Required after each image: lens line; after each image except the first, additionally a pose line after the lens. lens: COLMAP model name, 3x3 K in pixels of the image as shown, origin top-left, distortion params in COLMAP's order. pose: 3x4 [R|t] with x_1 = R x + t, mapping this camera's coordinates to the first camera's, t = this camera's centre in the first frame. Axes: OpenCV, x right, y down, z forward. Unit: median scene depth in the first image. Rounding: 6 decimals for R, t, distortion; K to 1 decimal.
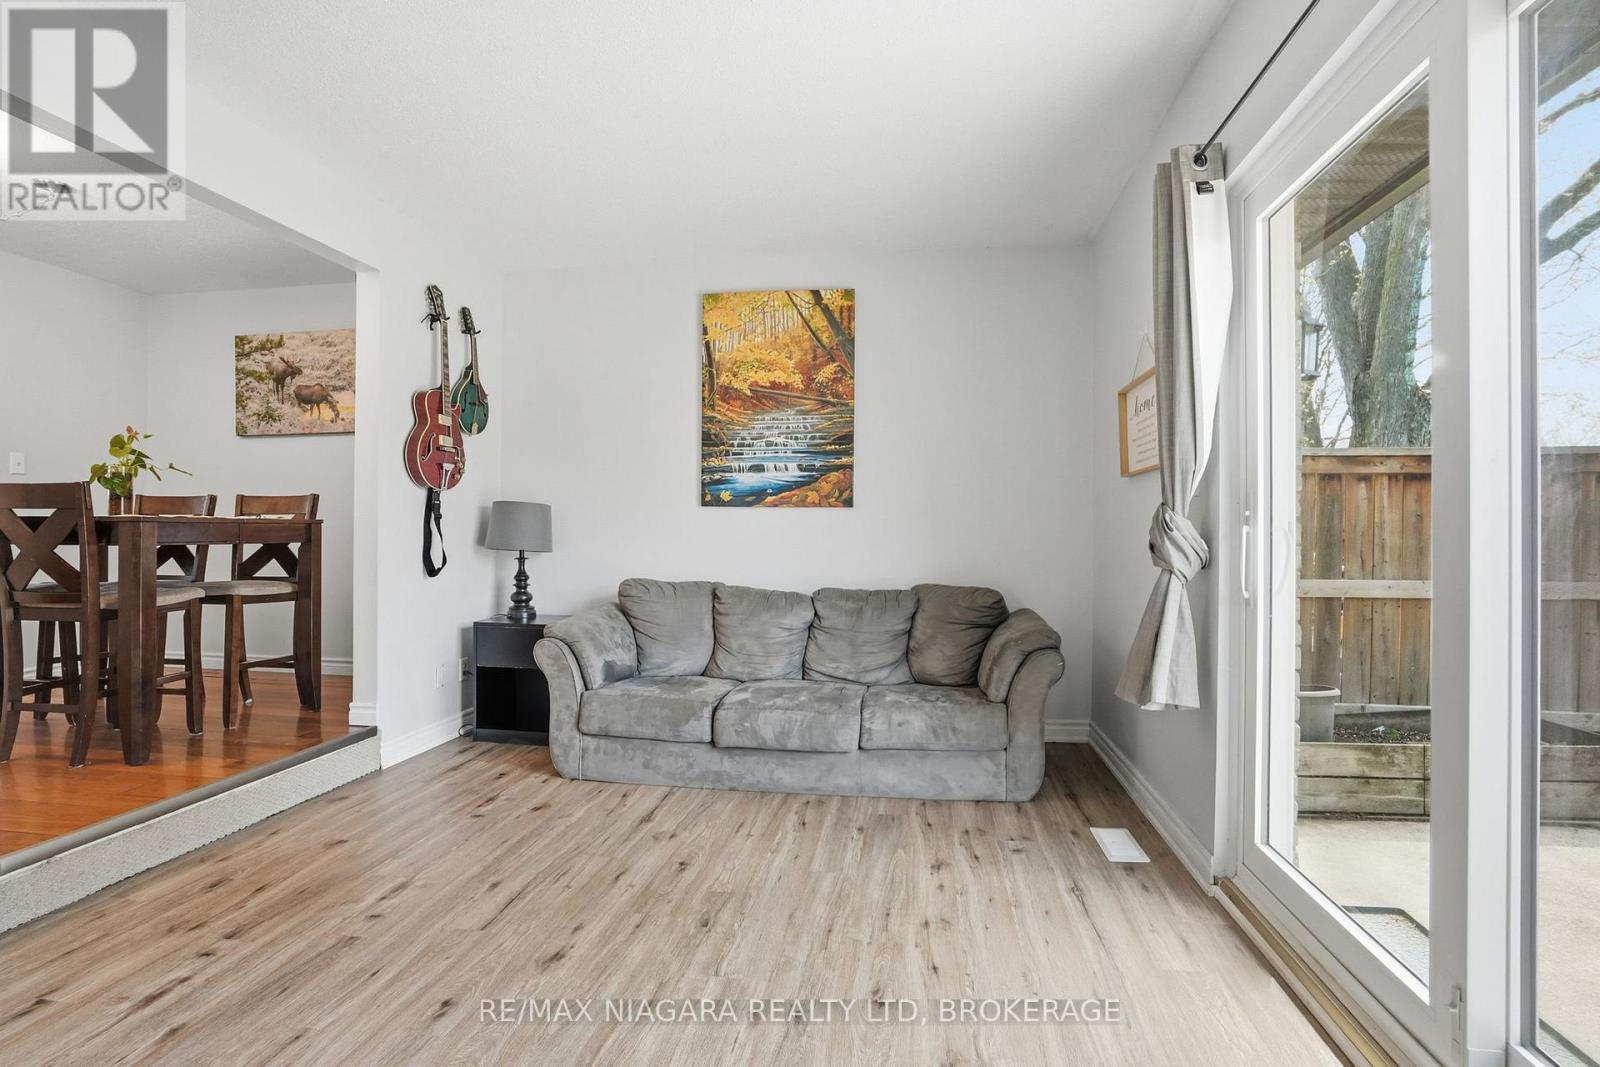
lens RADIAL K [[758.3, 0, 805.6], [0, 758.3, 527.5], [0, 0, 1]] dist [-0.059203, 0.021840]
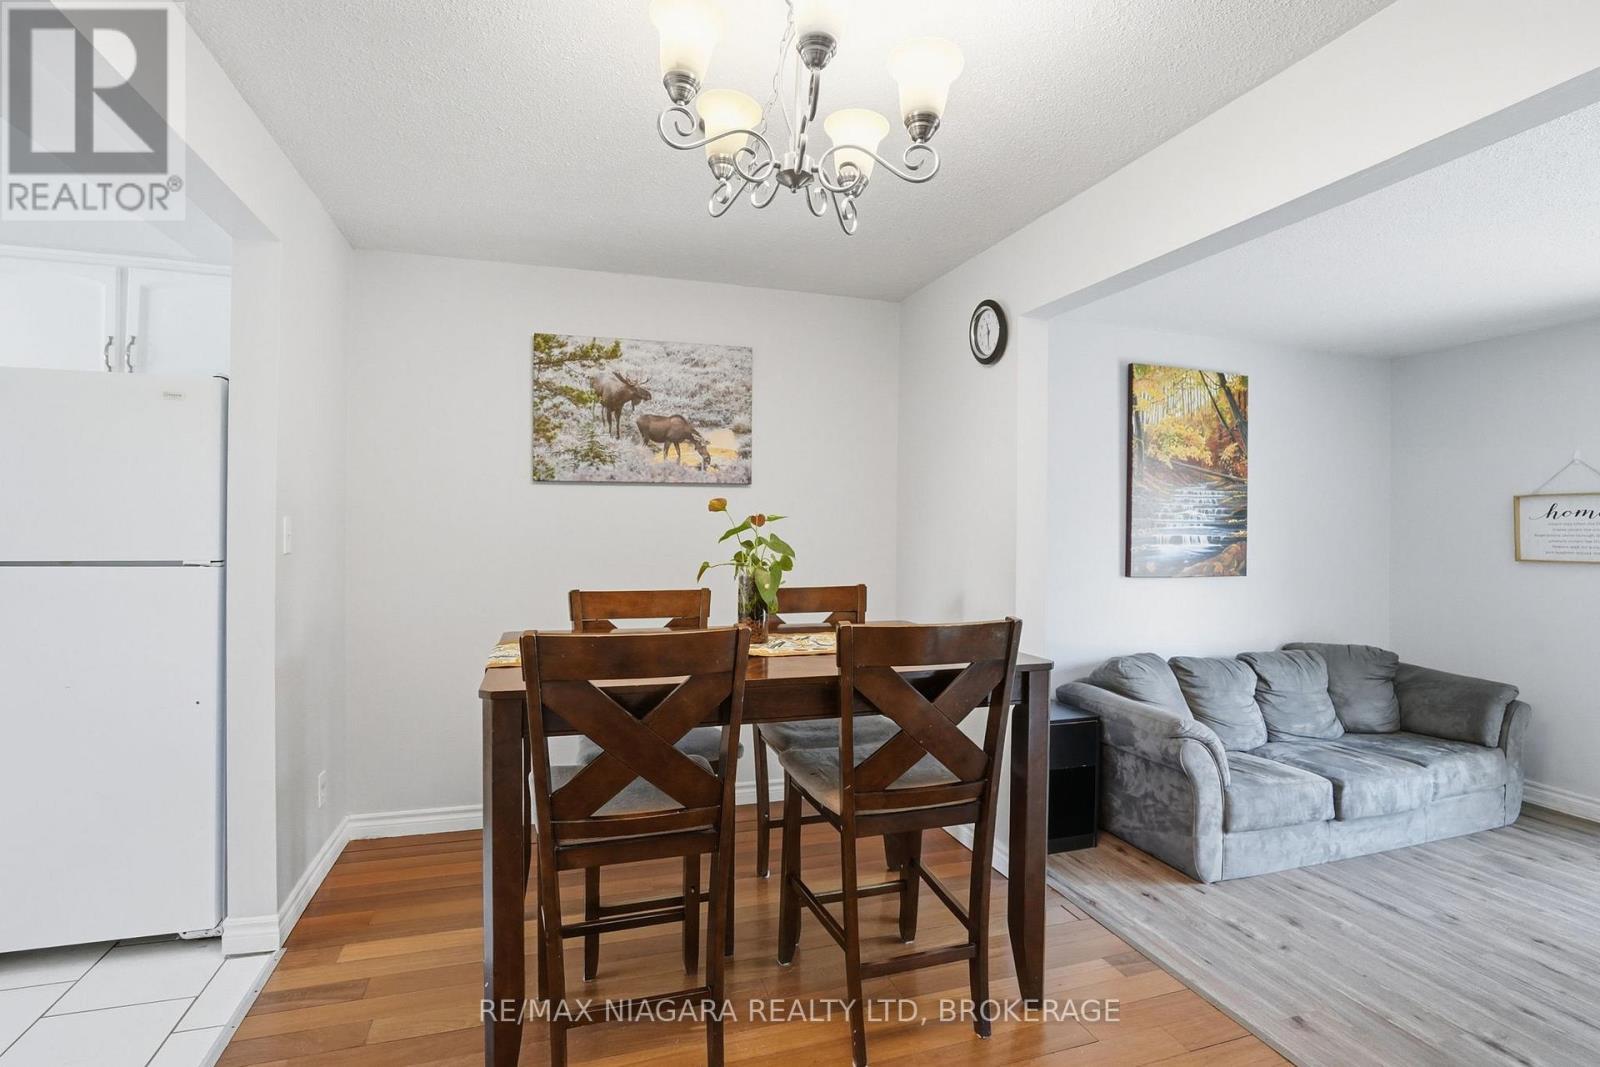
lens RADIAL K [[758.3, 0, 805.6], [0, 758.3, 527.5], [0, 0, 1]] dist [-0.059203, 0.021840]
pose [[0.899414, 0.002002, 0.437093, -0.973631], [-0.005665, 0.999959, 0.007076, -0.100220], [-0.437061, -0.008840, 0.899388, 0.306972]]
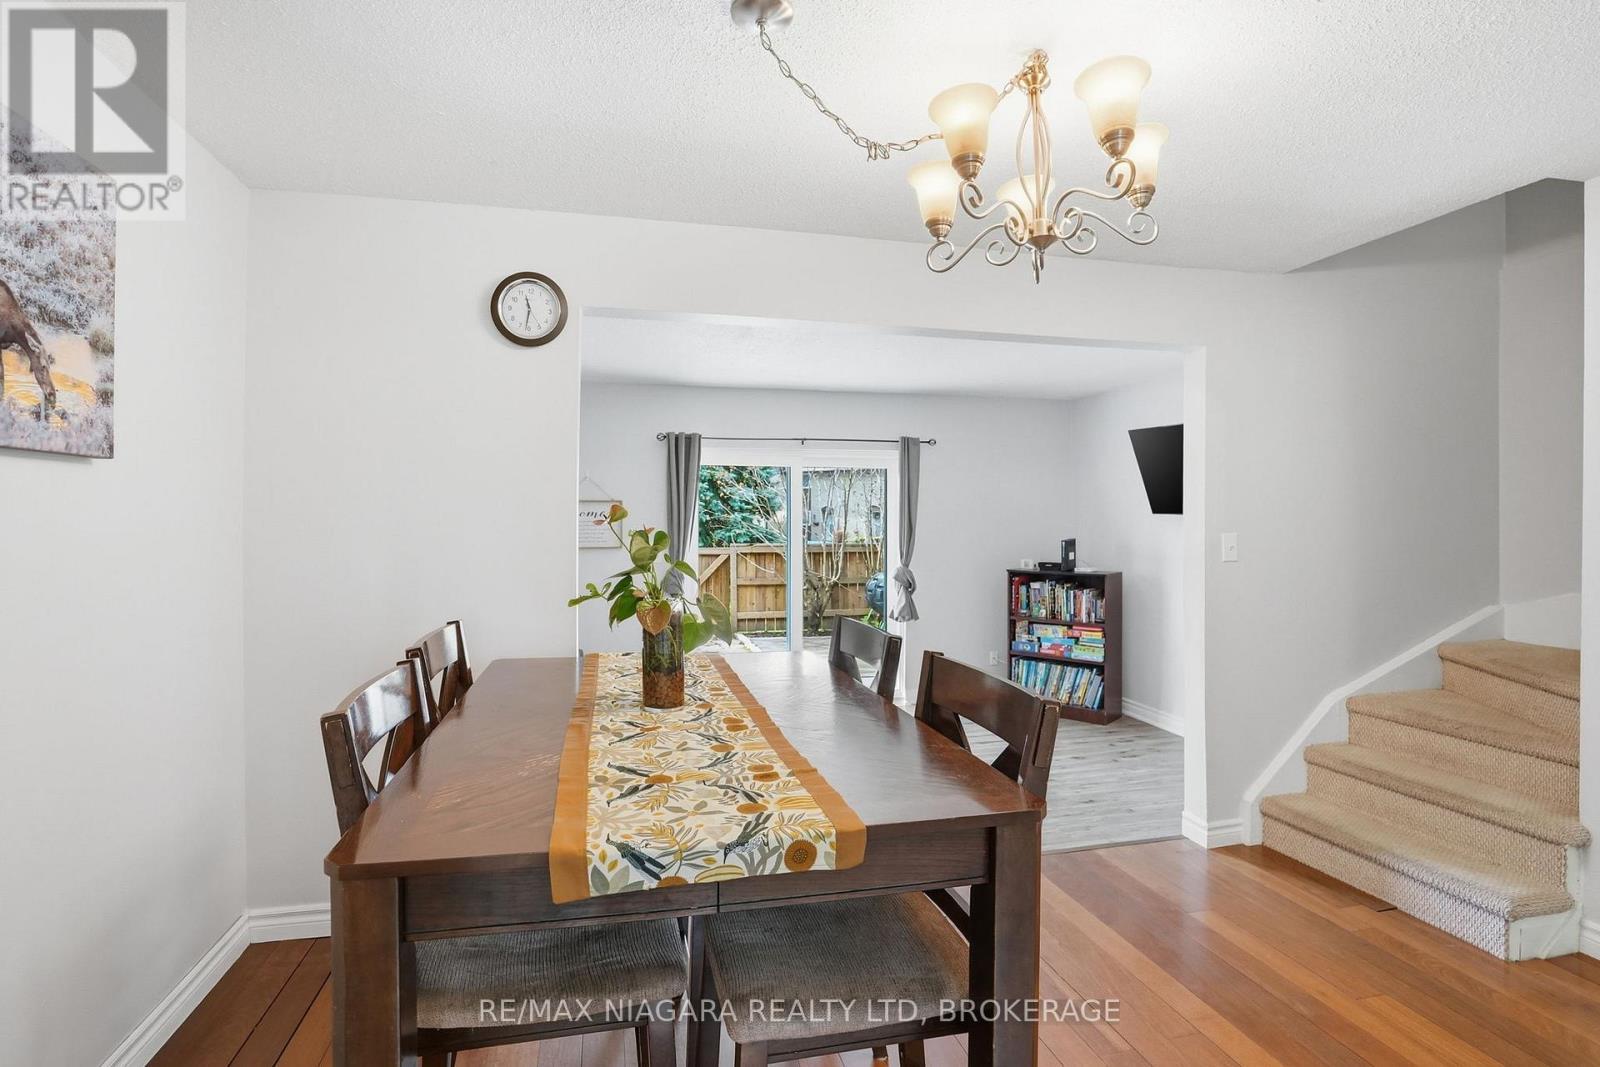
lens RADIAL K [[781.9, 0, 740.0], [0, 781.9, 533.3], [0, 0, 1]] dist [-0.028405, -0.000011]
pose [[-0.304656, -0.017801, 0.952296, -1.167570], [-0.005298, 0.999842, 0.016995, -0.110651], [-0.952448, 0.000132, -0.304702, 0.905161]]
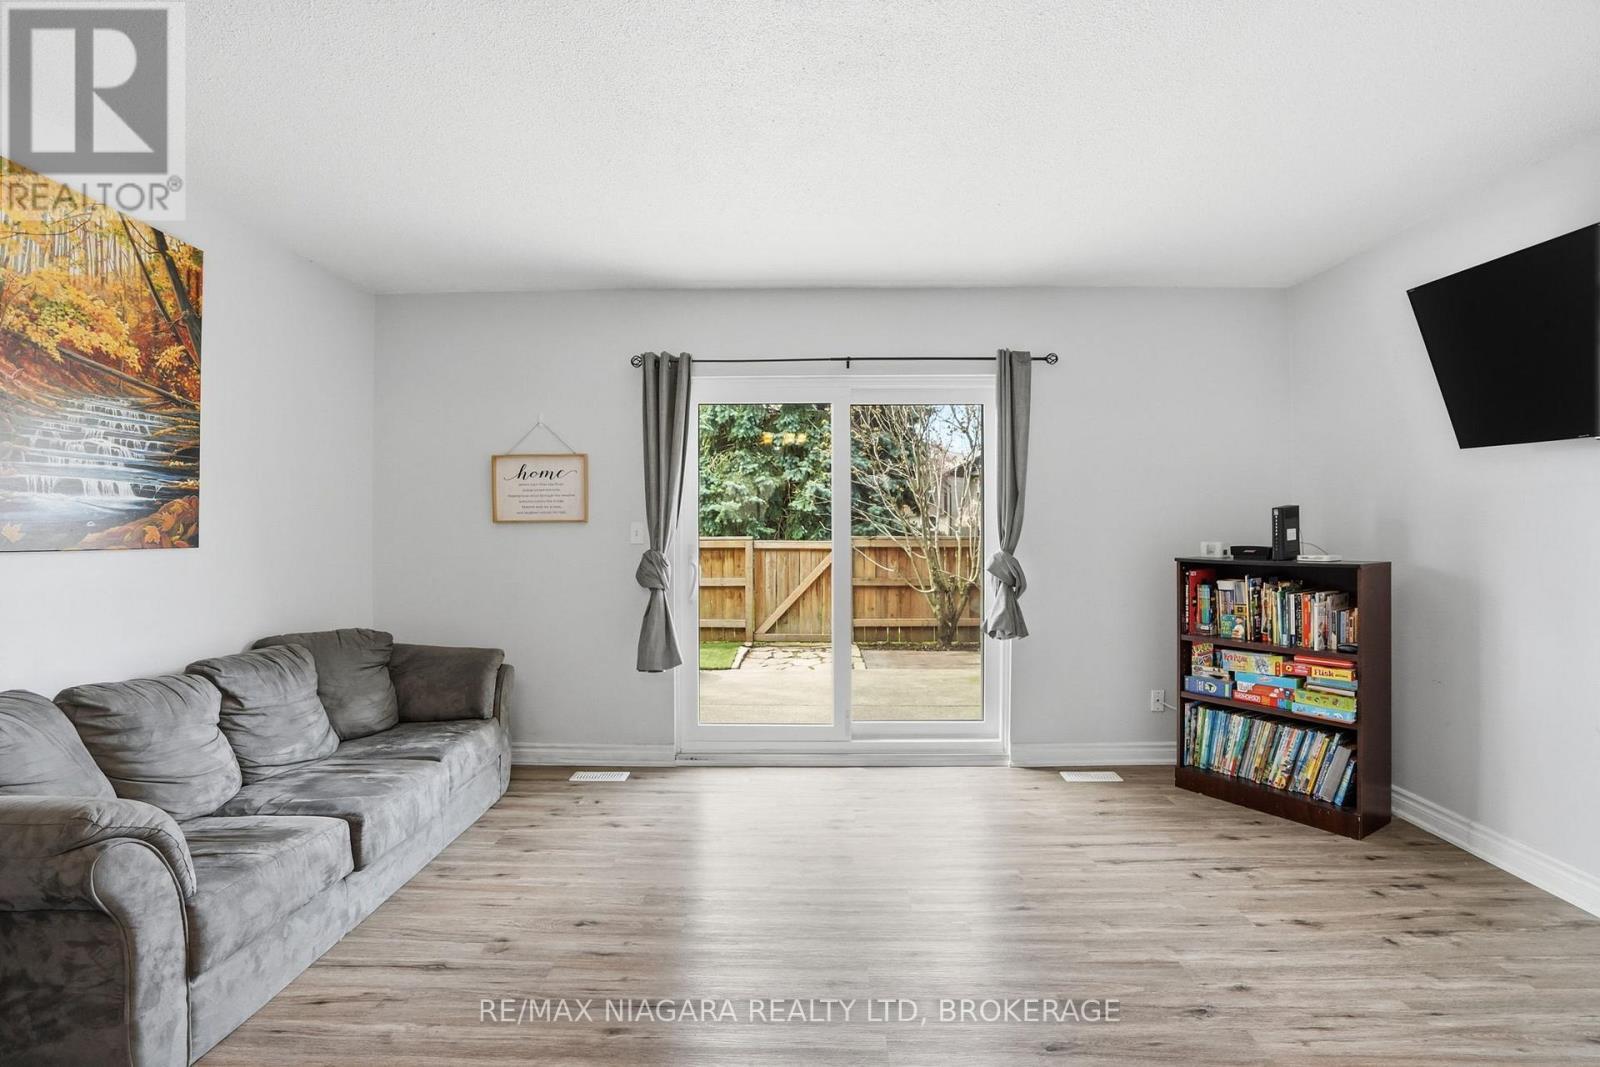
lens RADIAL K [[761.2, 0, 783.0], [0, 761.2, 527.1], [0, 0, 1]] dist [-0.044198, 0.017278]
pose [[-0.112290, -0.001390, 0.993674, -0.716866], [-0.007380, 0.999973, 0.000565, -0.050690], [-0.993648, -0.007269, -0.112297, 0.510529]]
